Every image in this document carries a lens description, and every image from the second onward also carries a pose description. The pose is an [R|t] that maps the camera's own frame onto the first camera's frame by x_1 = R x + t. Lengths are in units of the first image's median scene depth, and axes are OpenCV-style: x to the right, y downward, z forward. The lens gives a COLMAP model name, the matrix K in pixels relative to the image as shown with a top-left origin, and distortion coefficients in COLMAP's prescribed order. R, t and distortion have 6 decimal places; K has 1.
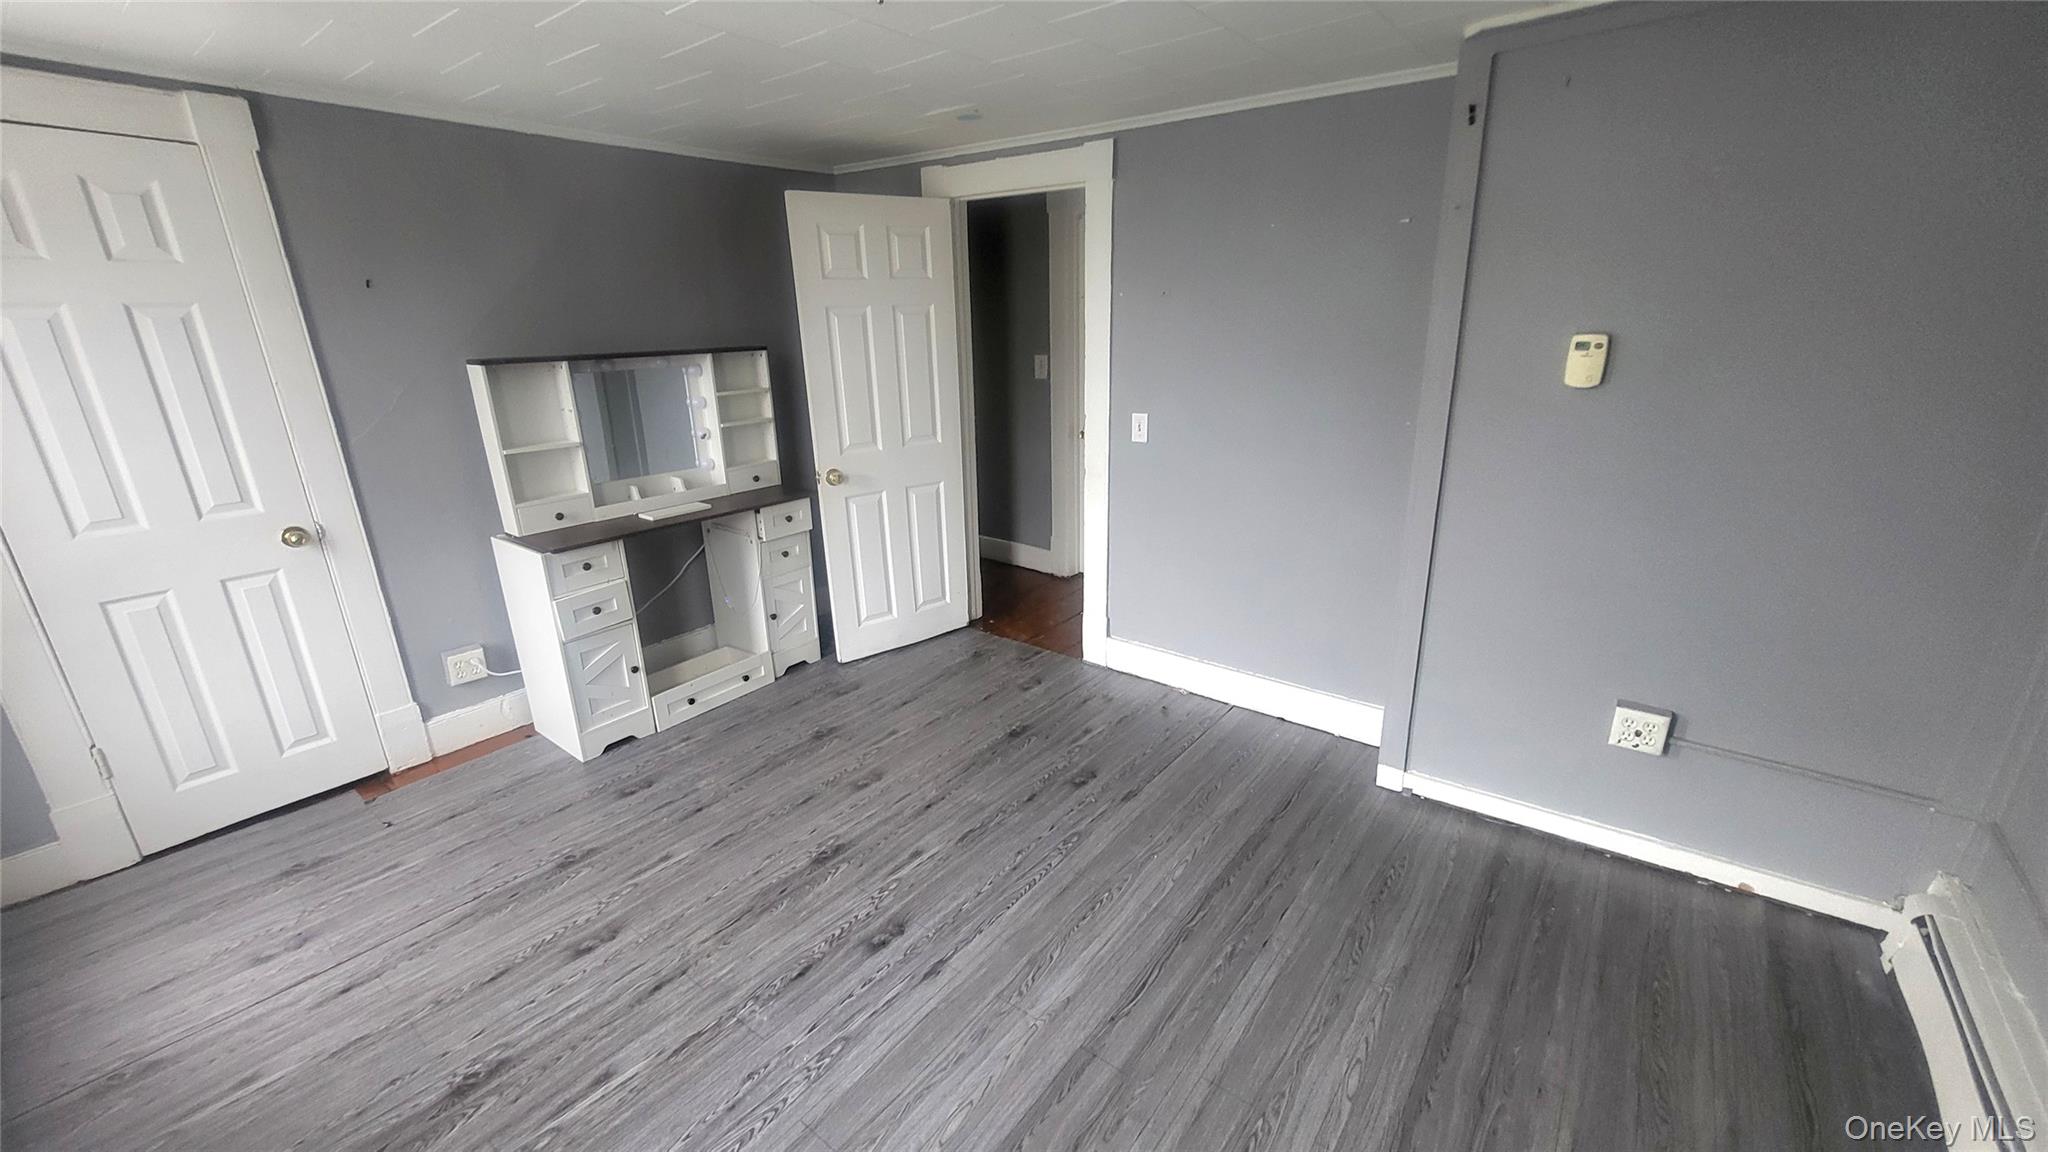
lens RADIAL K [[805.7, 0, 1017.5], [0, 805.7, 566.6], [0, 0, 1]] dist [0.002101, 0.000229]
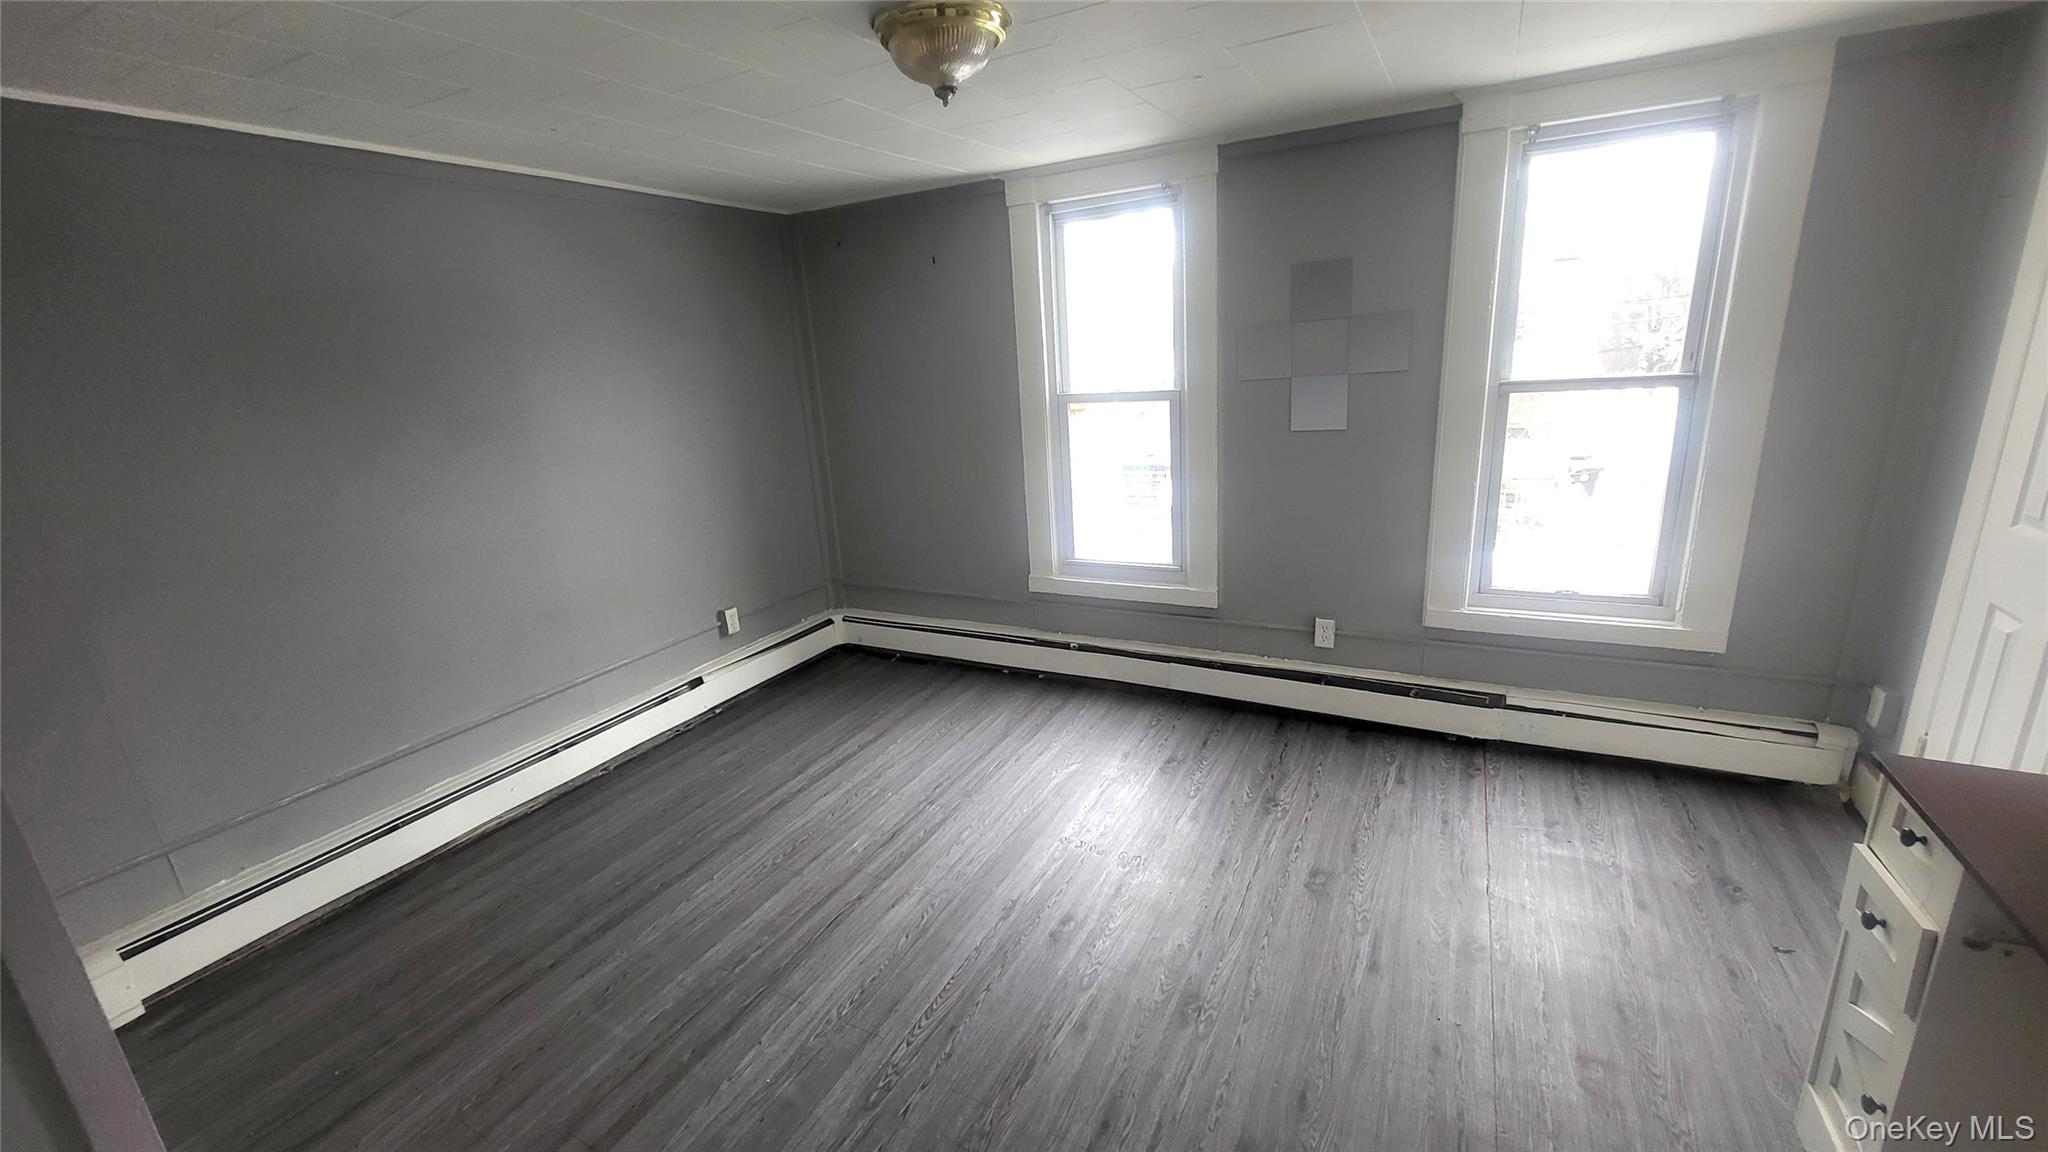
lens RADIAL K [[805.7, 0, 1026.0], [0, 805.7, 574.9], [0, 0, 1]] dist [0.002101, 0.000229]
pose [[-0.980450, 0.124732, -0.152184, -0.010591], [0.021303, 0.836155, 0.548079, -0.485761], [0.195612, 0.534122, -0.822465, 1.536561]]
